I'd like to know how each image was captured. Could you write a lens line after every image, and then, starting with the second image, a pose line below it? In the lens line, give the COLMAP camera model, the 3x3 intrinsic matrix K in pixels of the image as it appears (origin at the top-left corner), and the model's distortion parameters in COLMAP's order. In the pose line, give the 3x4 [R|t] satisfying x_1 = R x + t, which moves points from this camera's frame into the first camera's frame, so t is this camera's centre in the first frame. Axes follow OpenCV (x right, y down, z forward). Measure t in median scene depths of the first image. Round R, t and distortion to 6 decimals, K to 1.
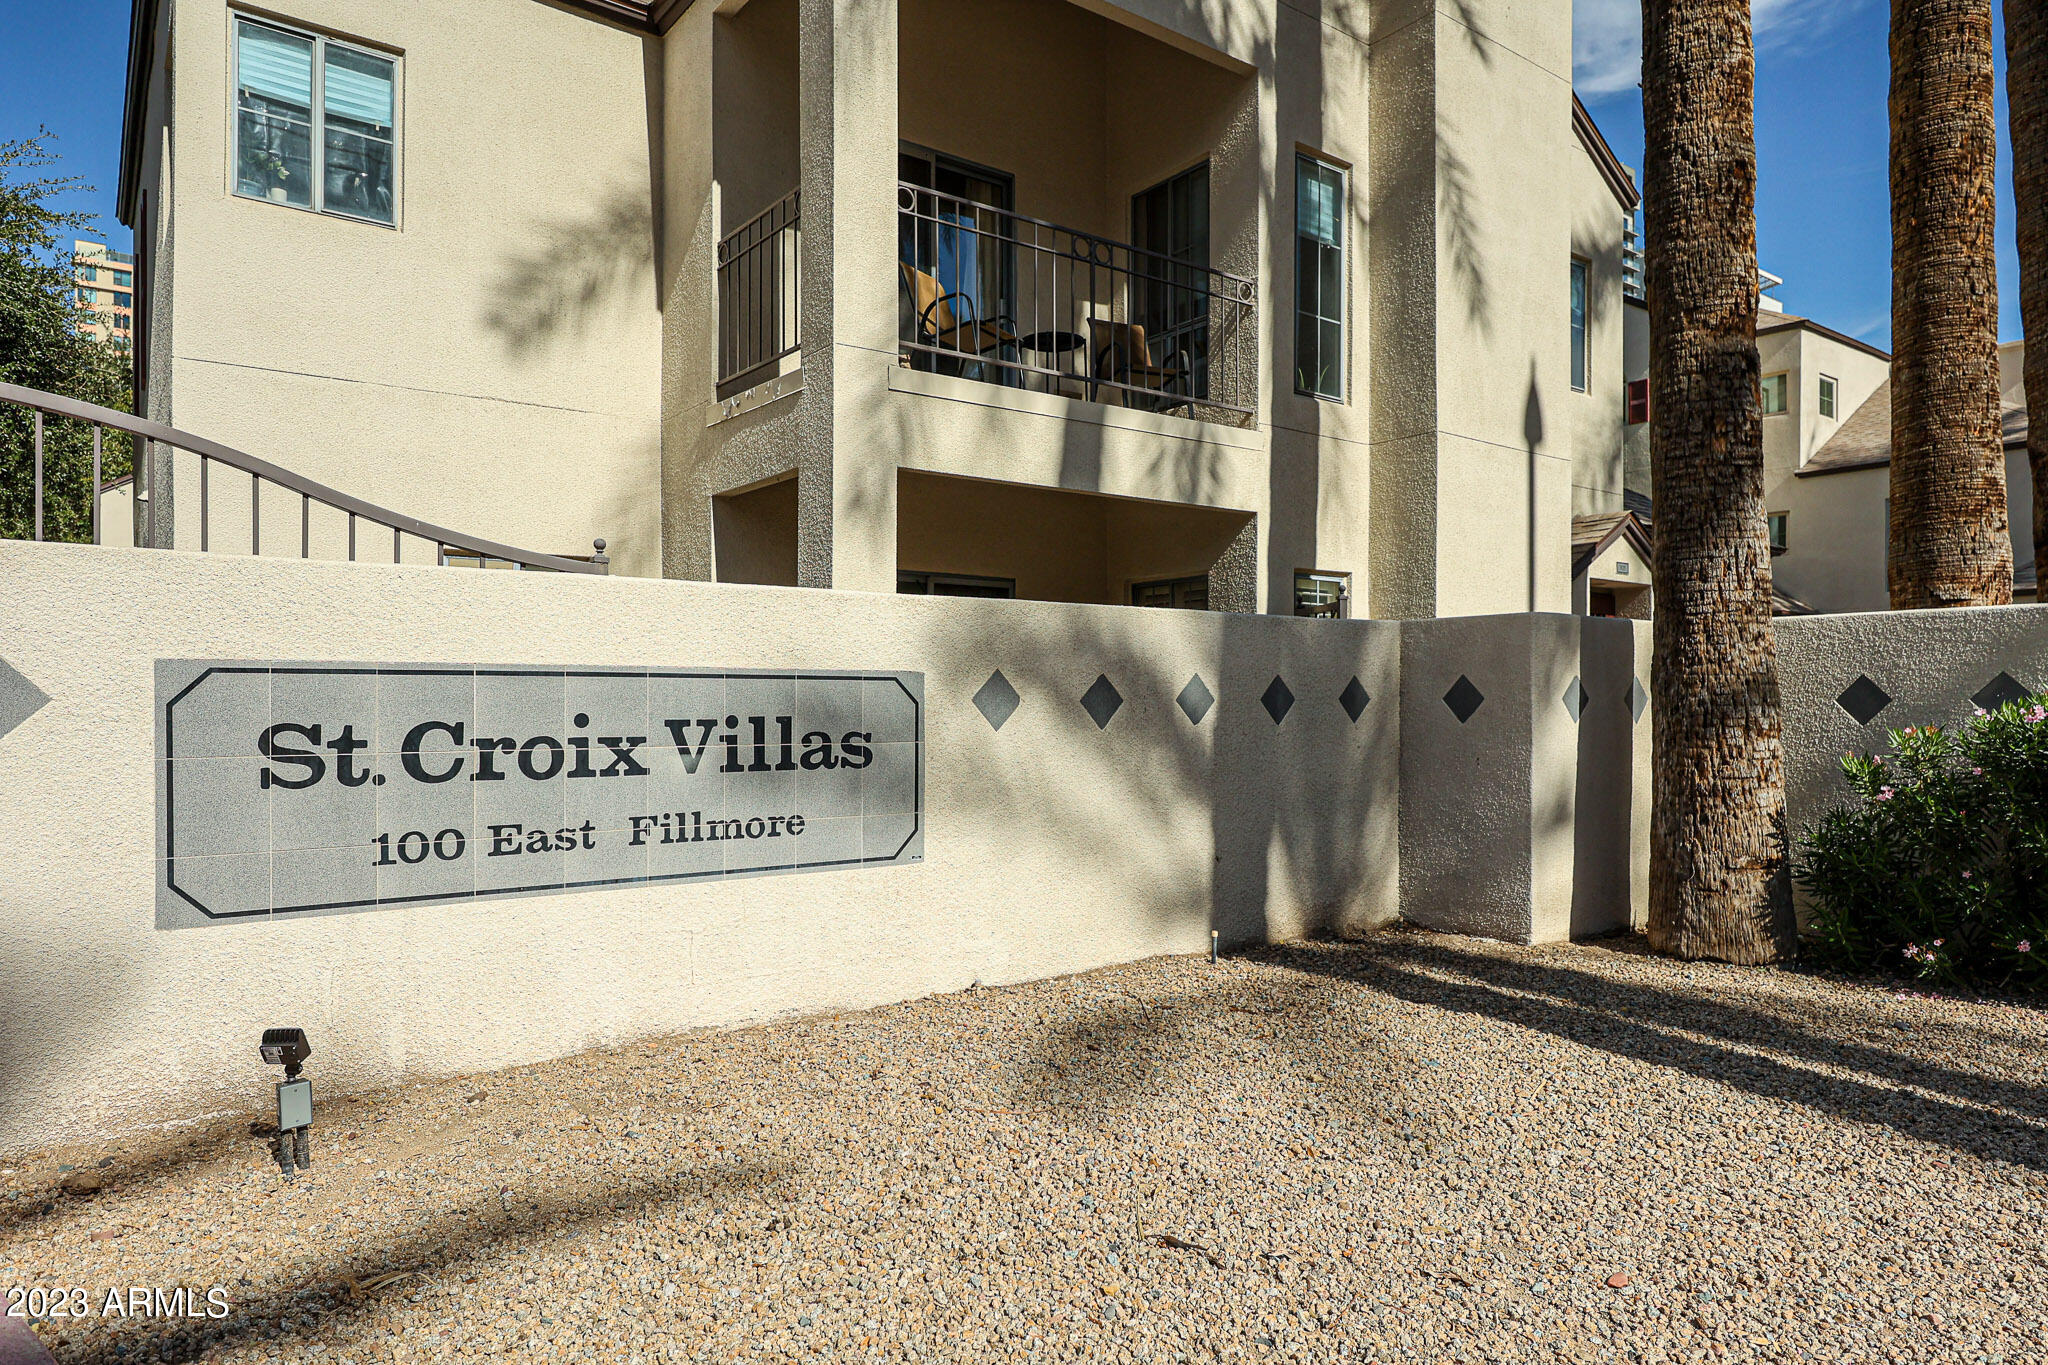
lens RADIAL K [[1283.4, 0, 1028.8], [0, 1283.4, 705.2], [0, 0, 1]] dist [0.001077, 0.000285]
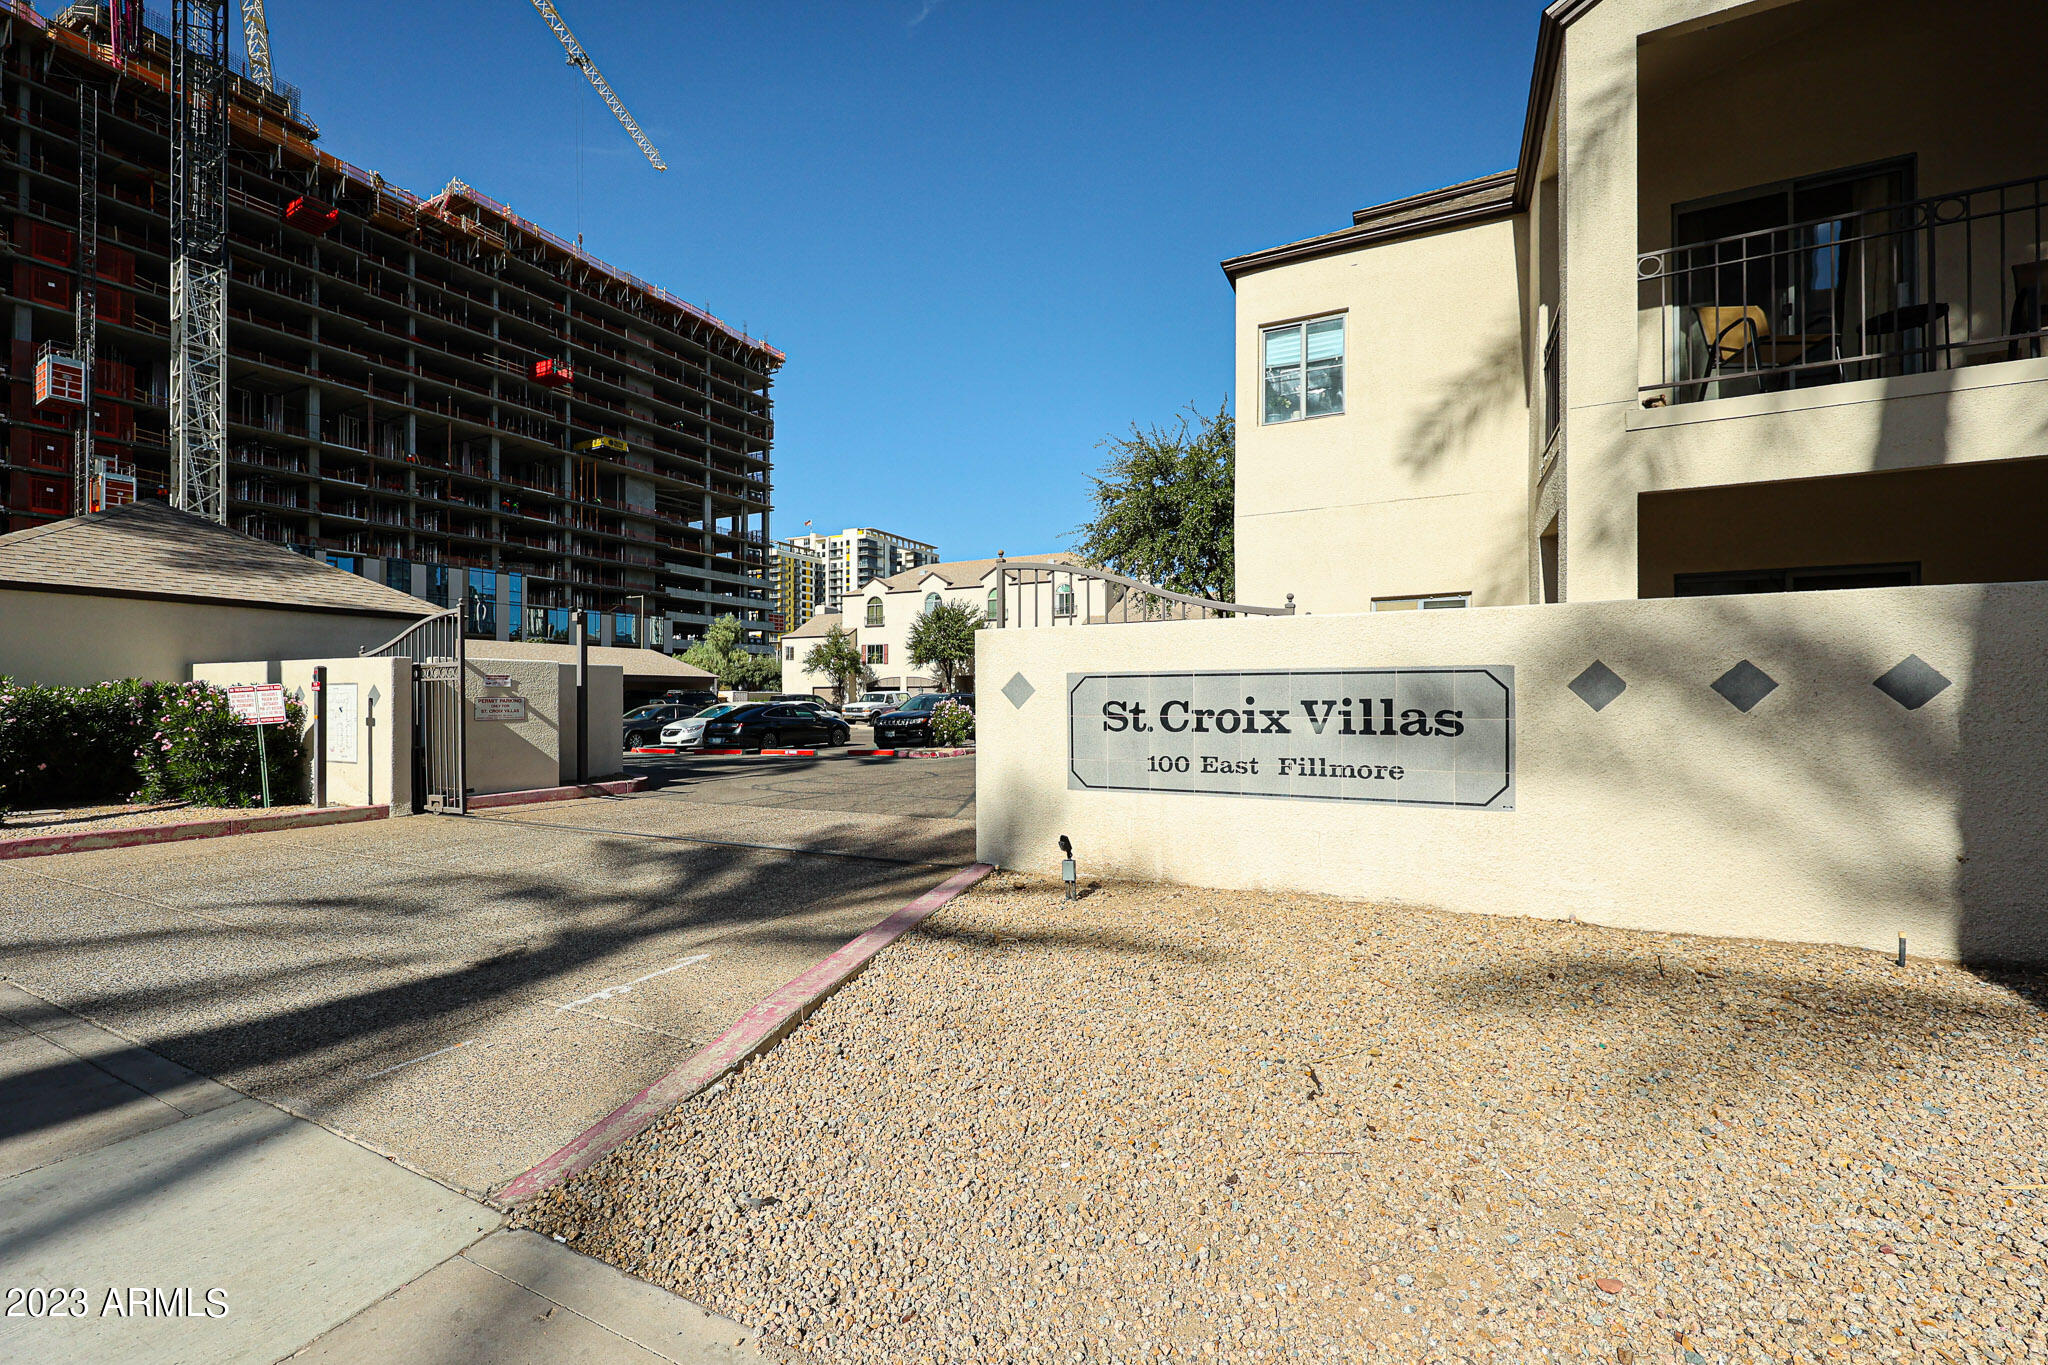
lens RADIAL K [[834.3, 0, 1028.1], [0, 834.3, 687.0], [0, 0, 1]] dist [-0.000493, 0.000024]
pose [[0.447464, -0.009891, -0.894247, 0.512473], [0.003635, 0.999951, -0.009241, 0.002689], [0.894294, 0.000884, 0.447478, 0.208707]]
